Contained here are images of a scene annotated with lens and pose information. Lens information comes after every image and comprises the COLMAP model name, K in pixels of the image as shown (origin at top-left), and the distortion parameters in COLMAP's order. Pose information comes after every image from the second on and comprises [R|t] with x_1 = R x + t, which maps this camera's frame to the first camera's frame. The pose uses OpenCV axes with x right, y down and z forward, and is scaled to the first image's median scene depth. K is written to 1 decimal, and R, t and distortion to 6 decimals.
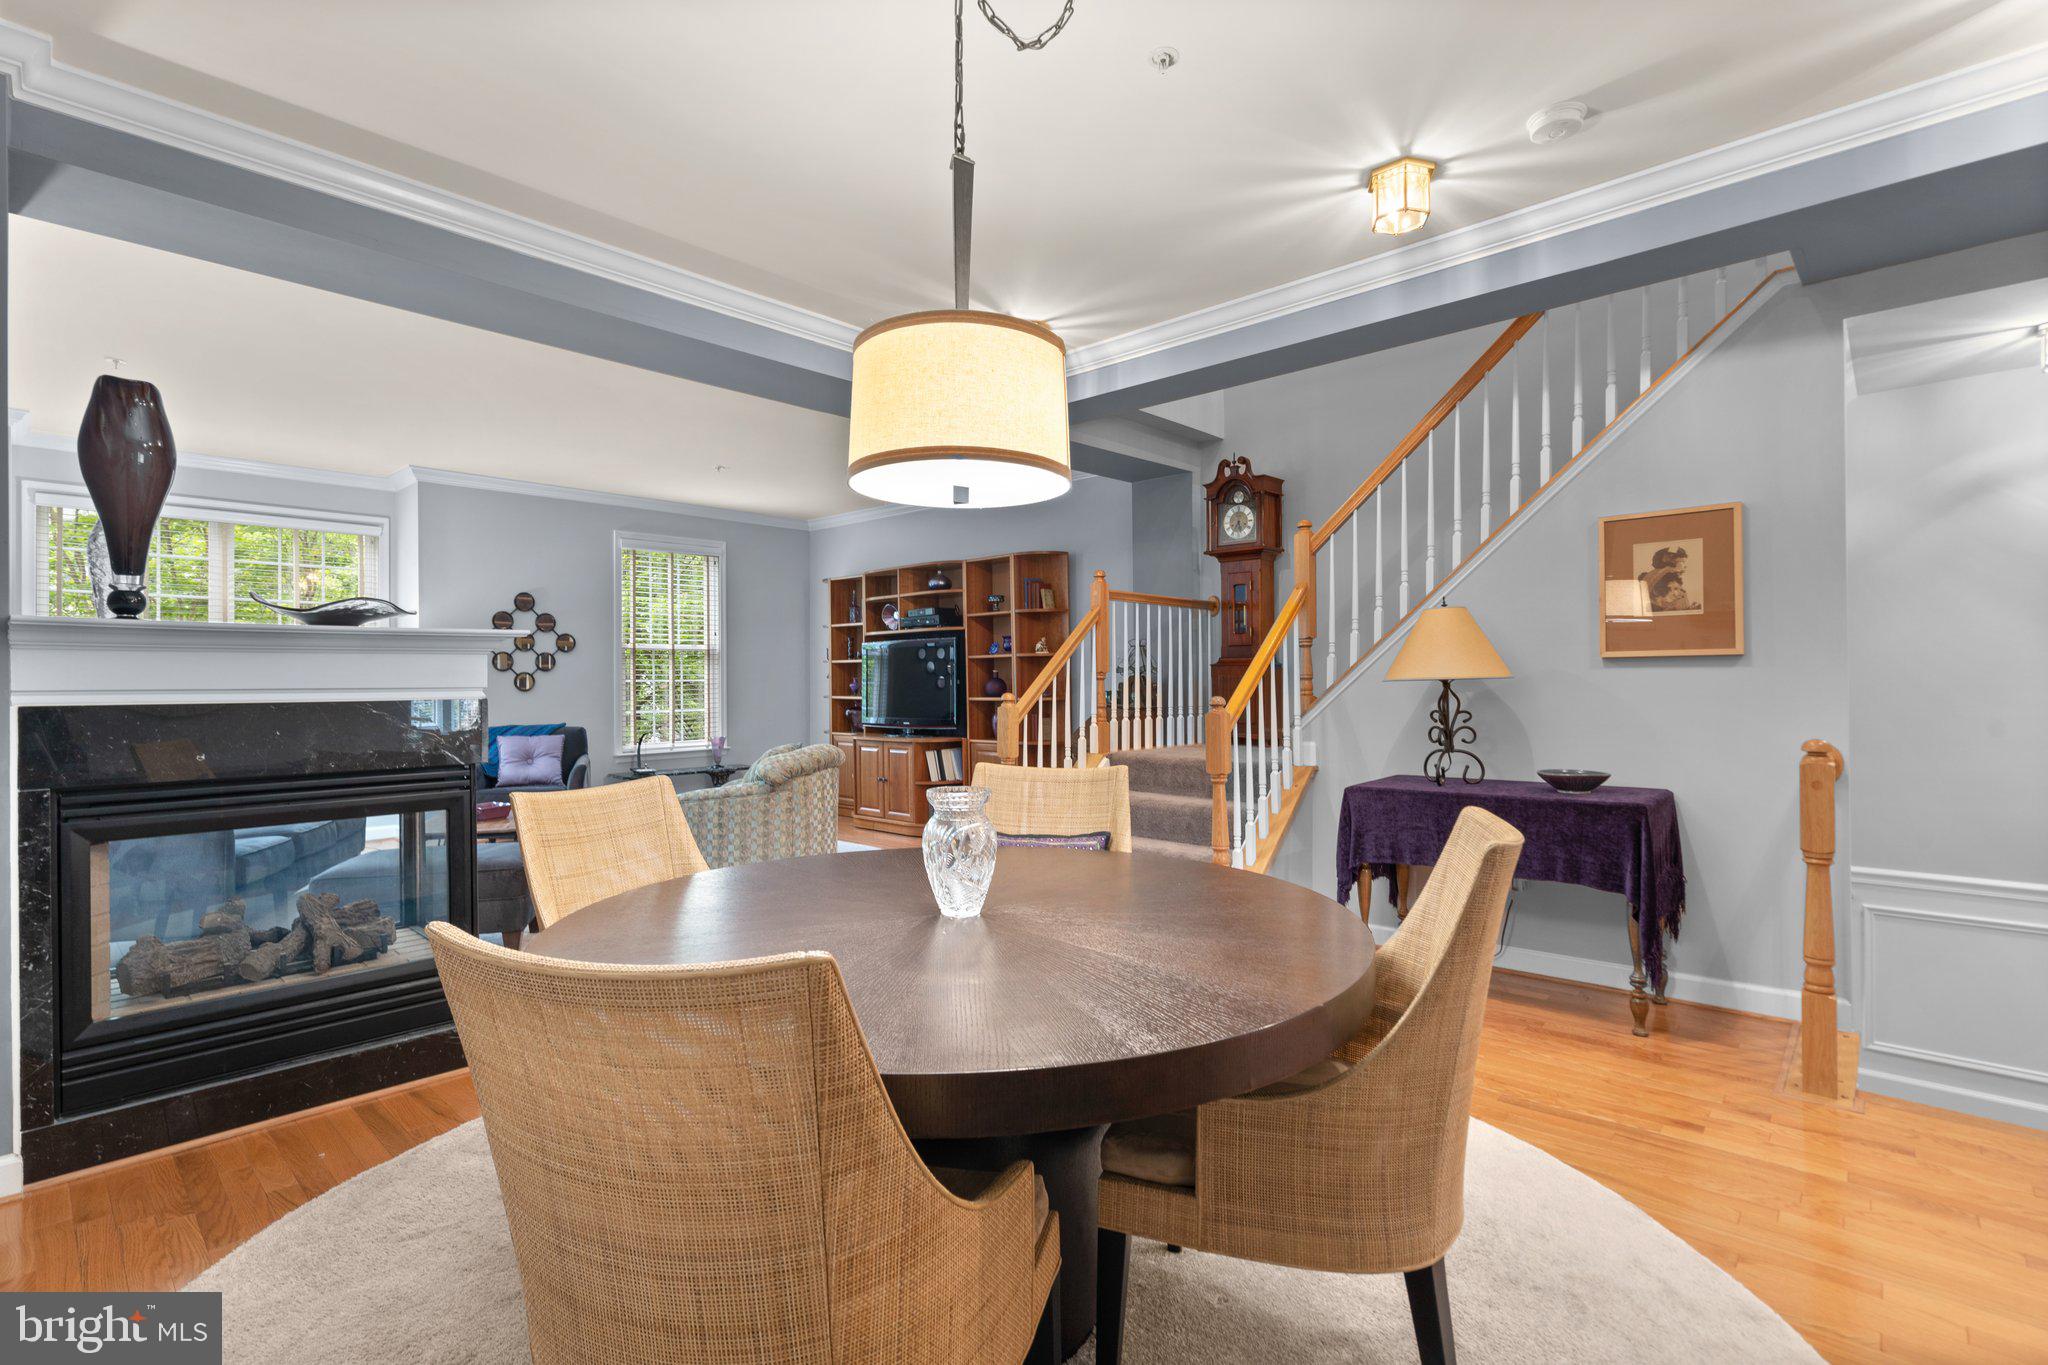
lens RADIAL K [[941.6, 0, 1015.7], [0, 941.6, 683.1], [0, 0, 1]] dist [-0.000560, 0.001184]
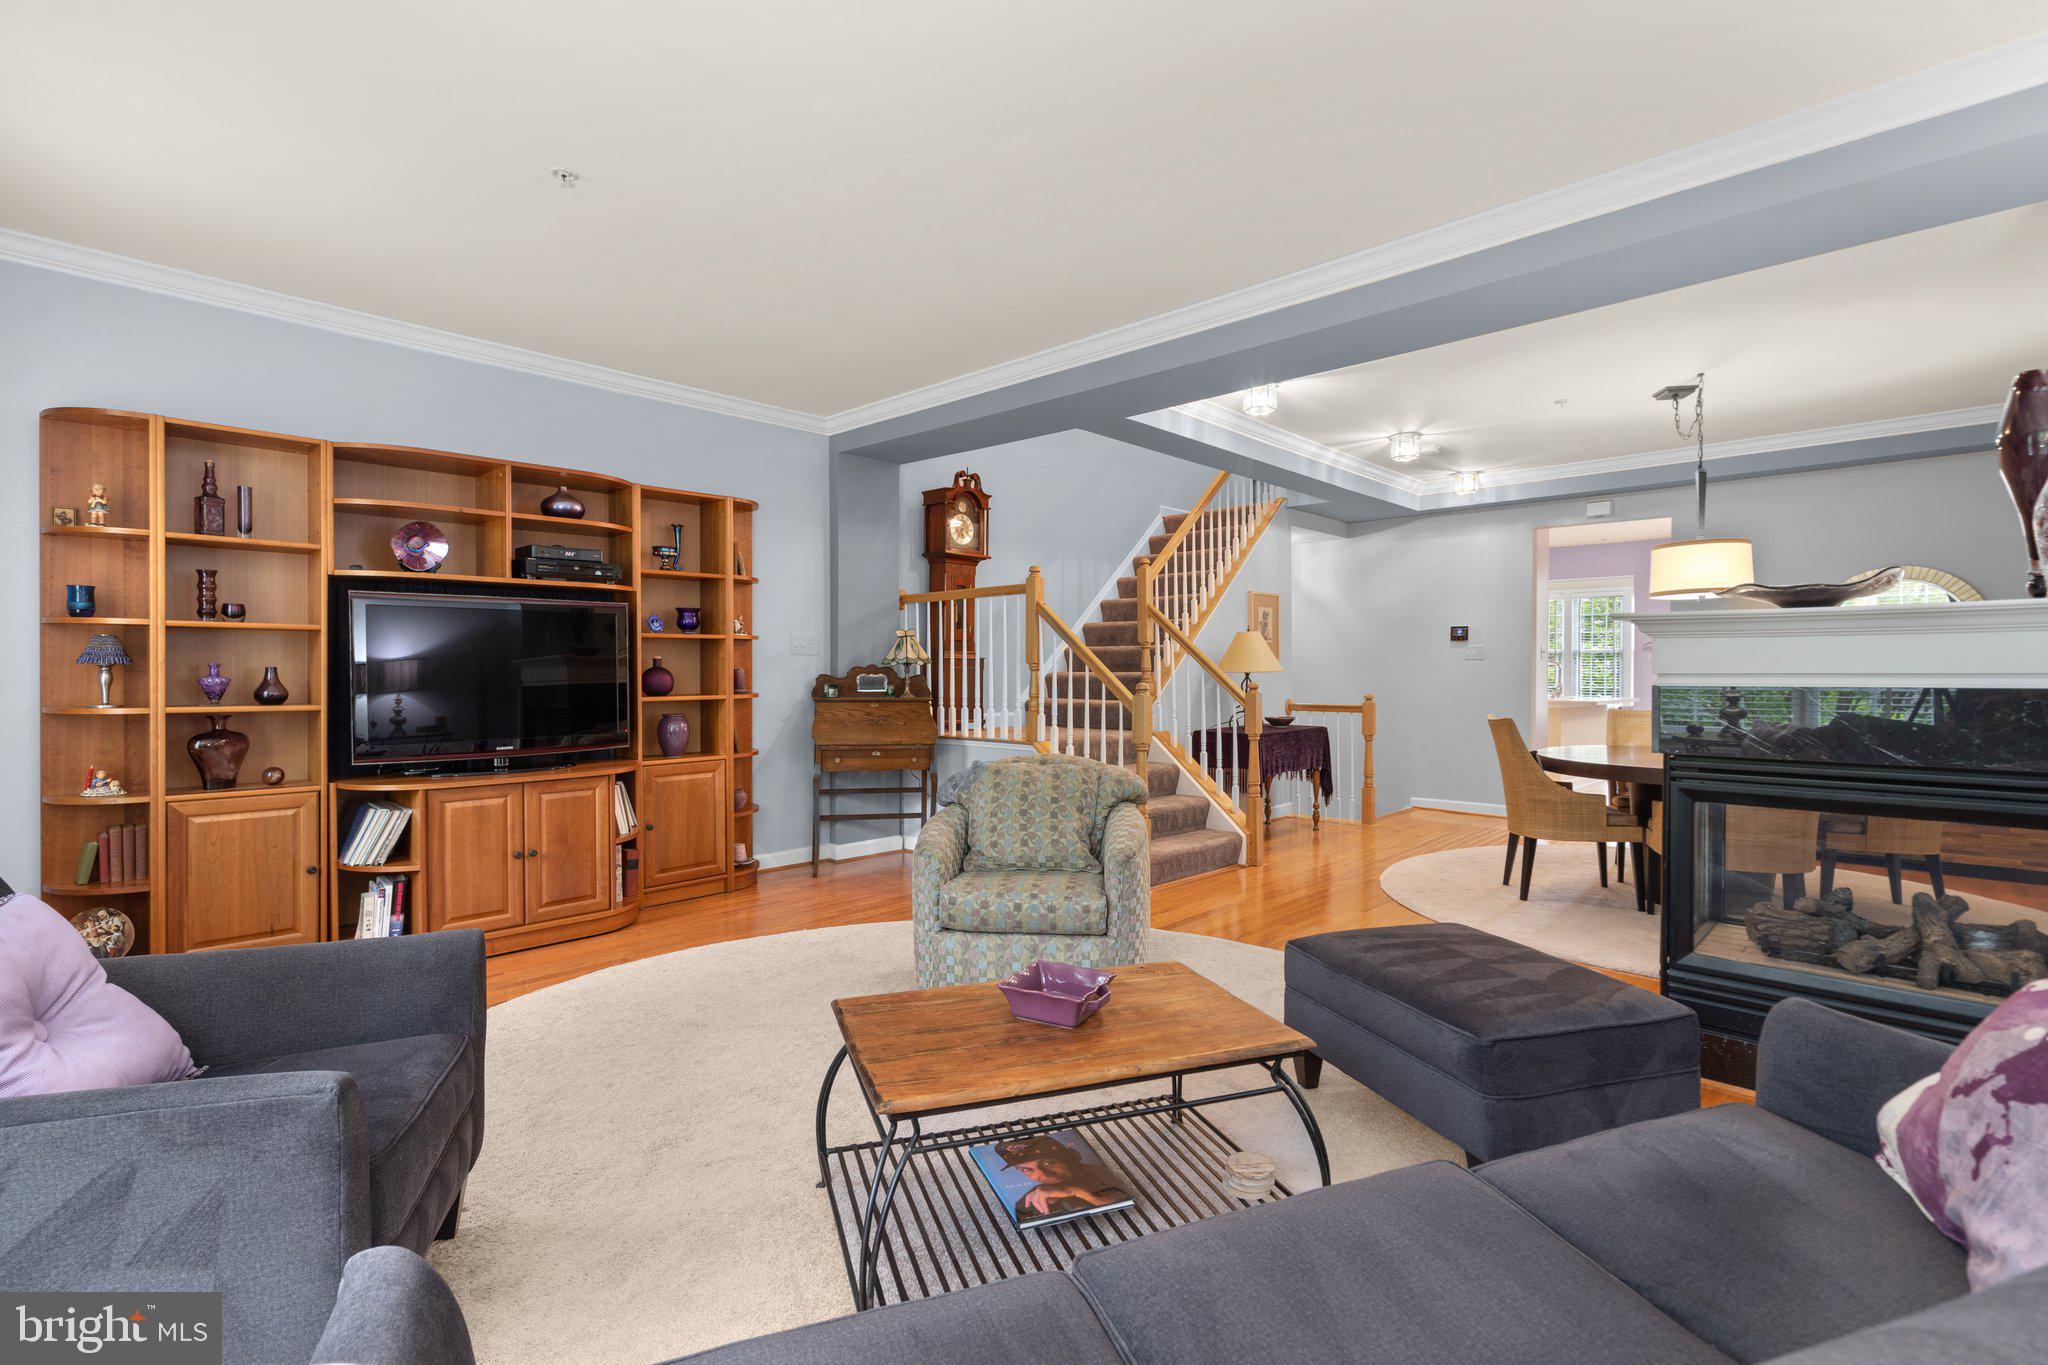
lens RADIAL K [[954.9, 0, 1025.7], [0, 954.9, 671.4], [0, 0, 1]] dist [0.001605, 0.000592]
pose [[0.009501, 0.006002, 0.999937, -0.705743], [0.003699, 0.999975, -0.006038, 0.002636], [-0.999948, 0.003756, 0.009479, 0.728441]]
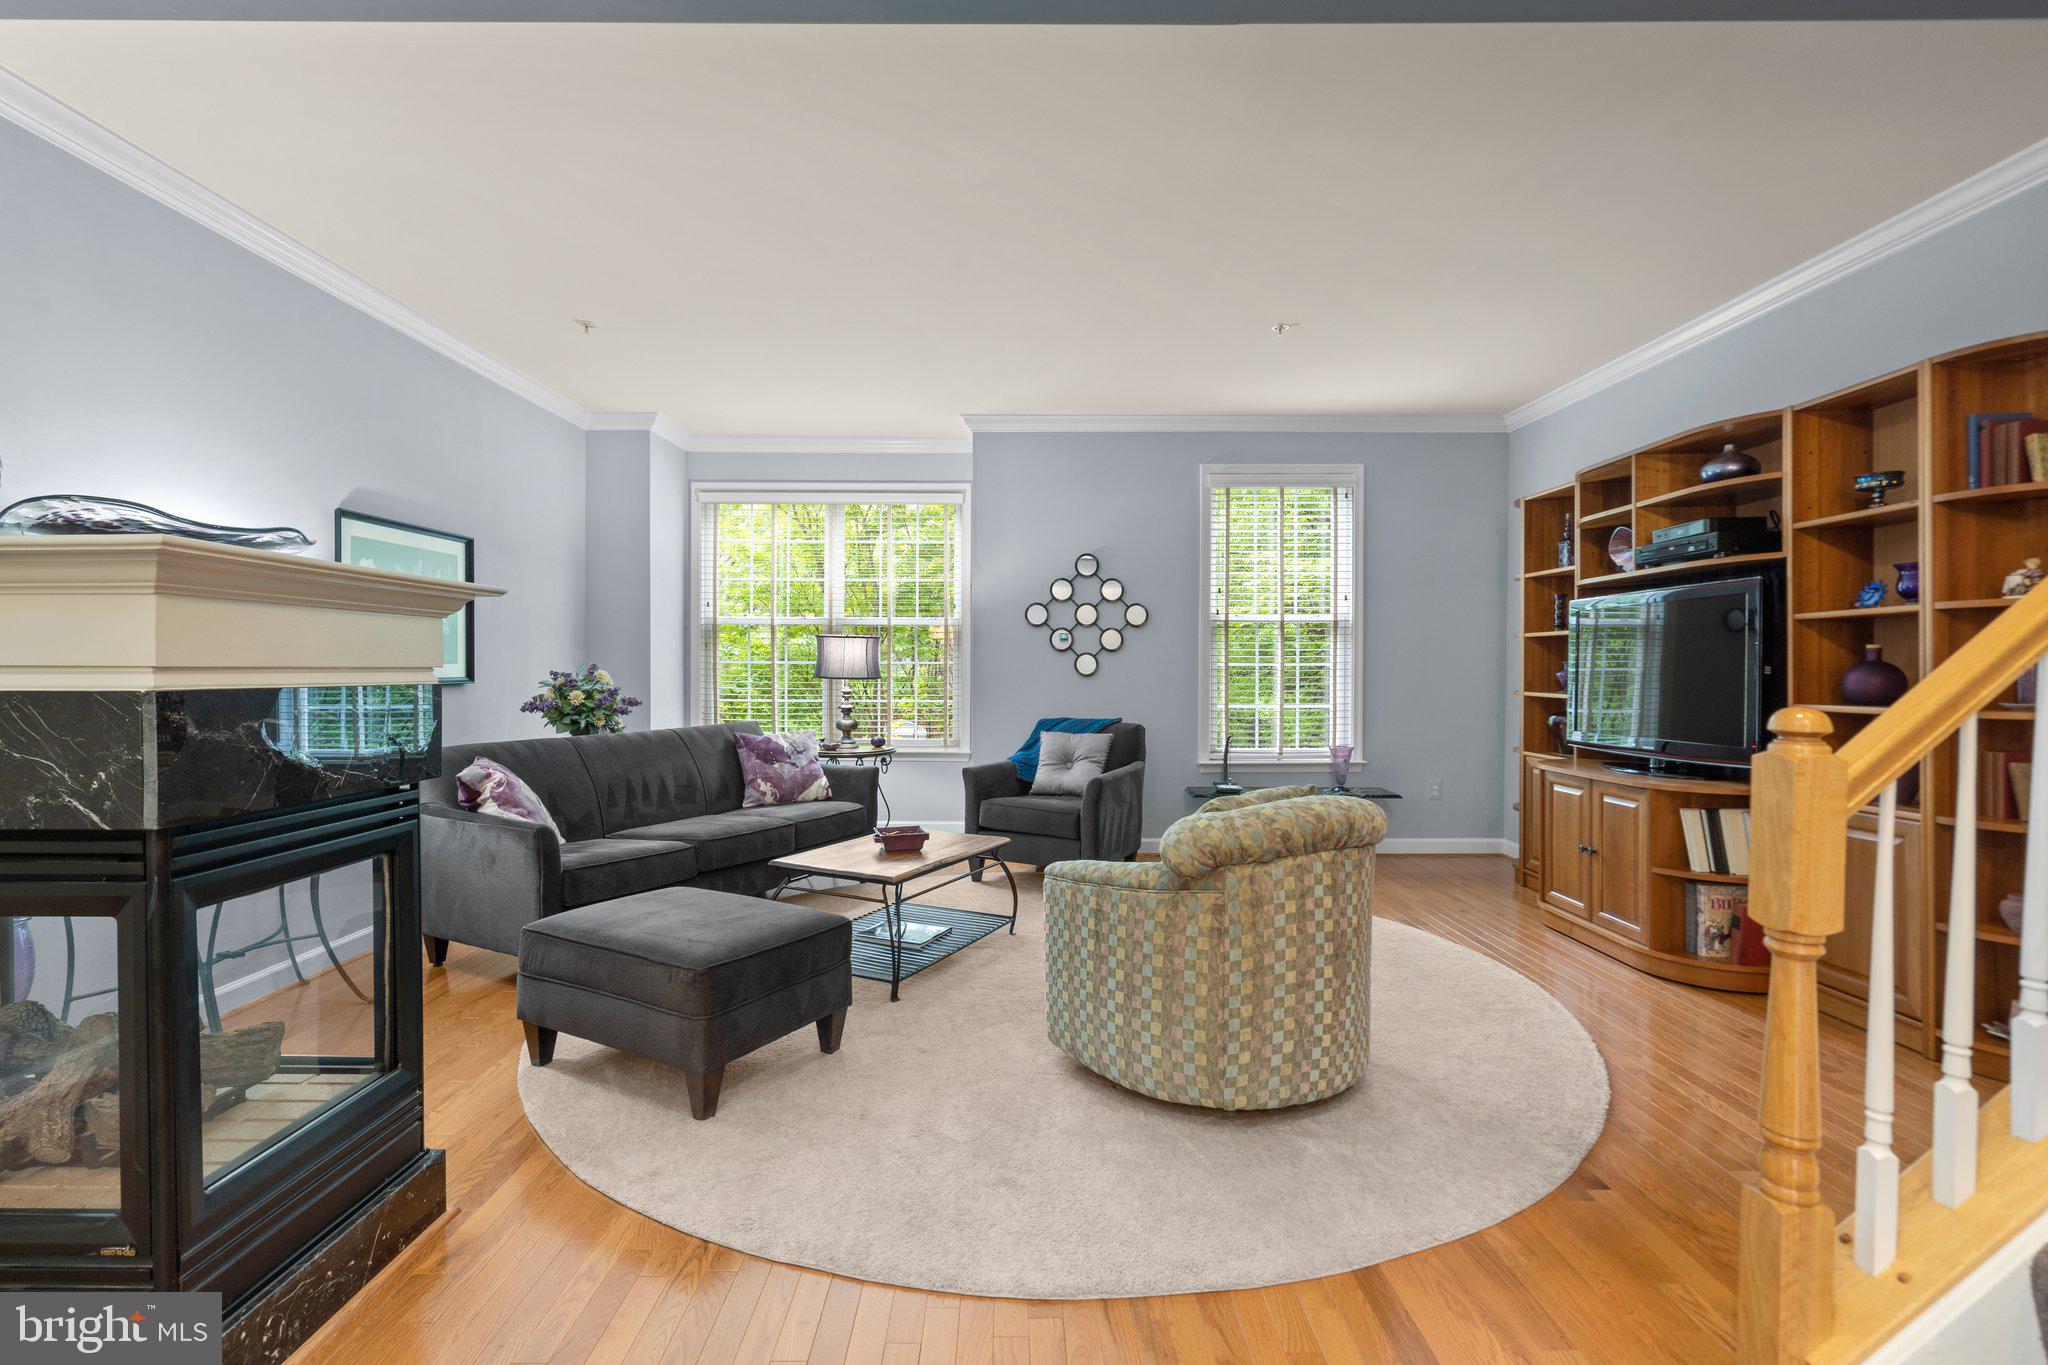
lens RADIAL K [[938.9, 0, 1015.0], [0, 938.9, 677.5], [0, 0, 1]] dist [-0.003378, 0.000265]
pose [[0.682446, 0.015489, -0.730772, 0.025173], [-0.008982, 0.999878, 0.012804, -0.000052], [0.730881, -0.002174, 0.682502, 0.407288]]
